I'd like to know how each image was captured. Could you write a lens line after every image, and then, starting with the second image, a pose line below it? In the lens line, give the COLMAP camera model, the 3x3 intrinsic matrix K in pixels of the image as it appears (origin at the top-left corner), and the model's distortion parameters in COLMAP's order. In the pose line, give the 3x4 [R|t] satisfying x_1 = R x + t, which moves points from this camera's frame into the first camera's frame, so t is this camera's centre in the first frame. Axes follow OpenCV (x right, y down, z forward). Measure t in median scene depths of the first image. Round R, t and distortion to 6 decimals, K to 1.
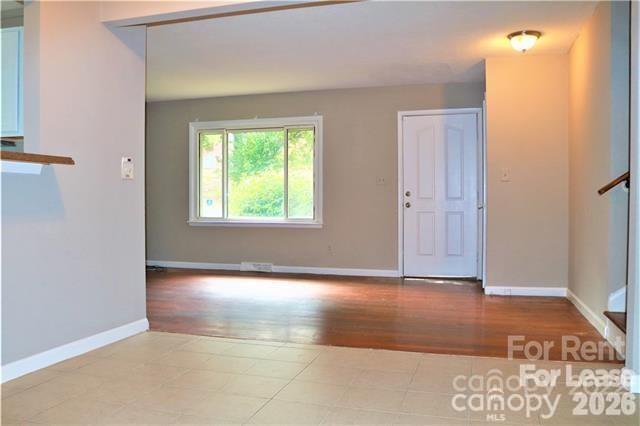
lens RADIAL K [[529.5, 0, 319.1], [0, 529.5, 216.6], [0, 0, 1]] dist [-0.153762, 0.129984]
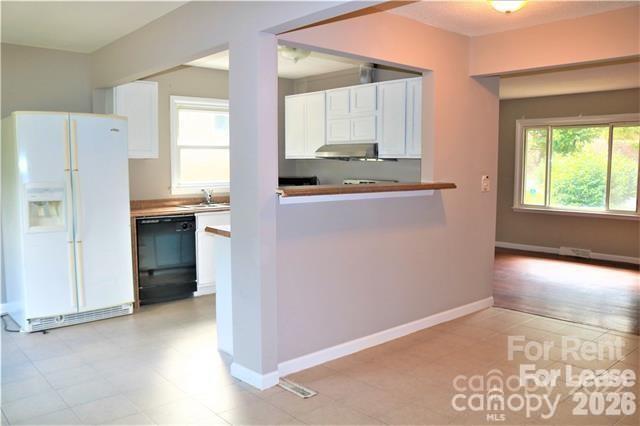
lens RADIAL K [[529.5, 0, 319.1], [0, 529.5, 216.6], [0, 0, 1]] dist [-0.153762, 0.129984]
pose [[0.851393, 0.051579, -0.521986, -0.019454], [-0.011967, 0.996804, 0.078979, -0.058814], [0.524392, -0.060995, 0.849290, -0.185893]]
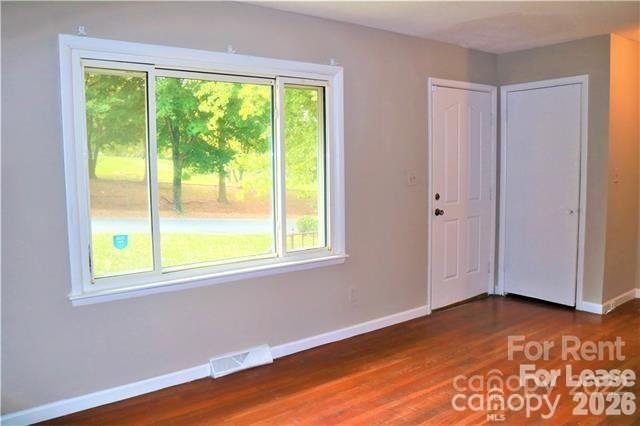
lens RADIAL K [[529.5, 0, 319.1], [0, 529.5, 216.6], [0, 0, 1]] dist [-0.153762, 0.129984]
pose [[0.581554, -0.094389, 0.808013, -0.469902], [0.038882, 0.995336, 0.088287, -0.080146], [-0.812578, -0.019926, 0.582512, 0.673768]]
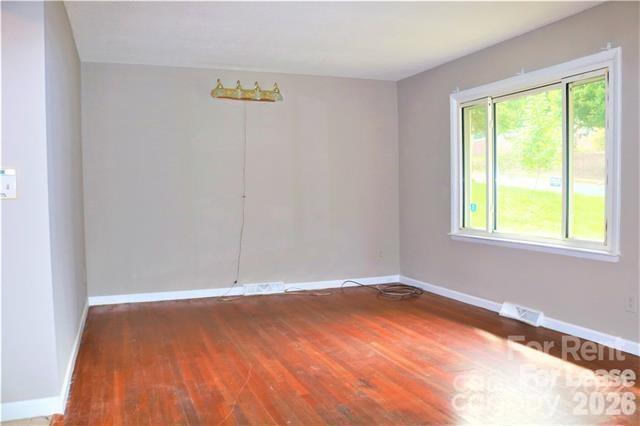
lens RADIAL K [[529.5, 0, 319.1], [0, 529.5, 216.6], [0, 0, 1]] dist [-0.153762, 0.129984]
pose [[0.611346, 0.029093, -0.790829, 0.219764], [-0.005266, 0.999451, 0.032698, -0.038452], [0.791346, -0.015825, 0.611163, 0.448286]]
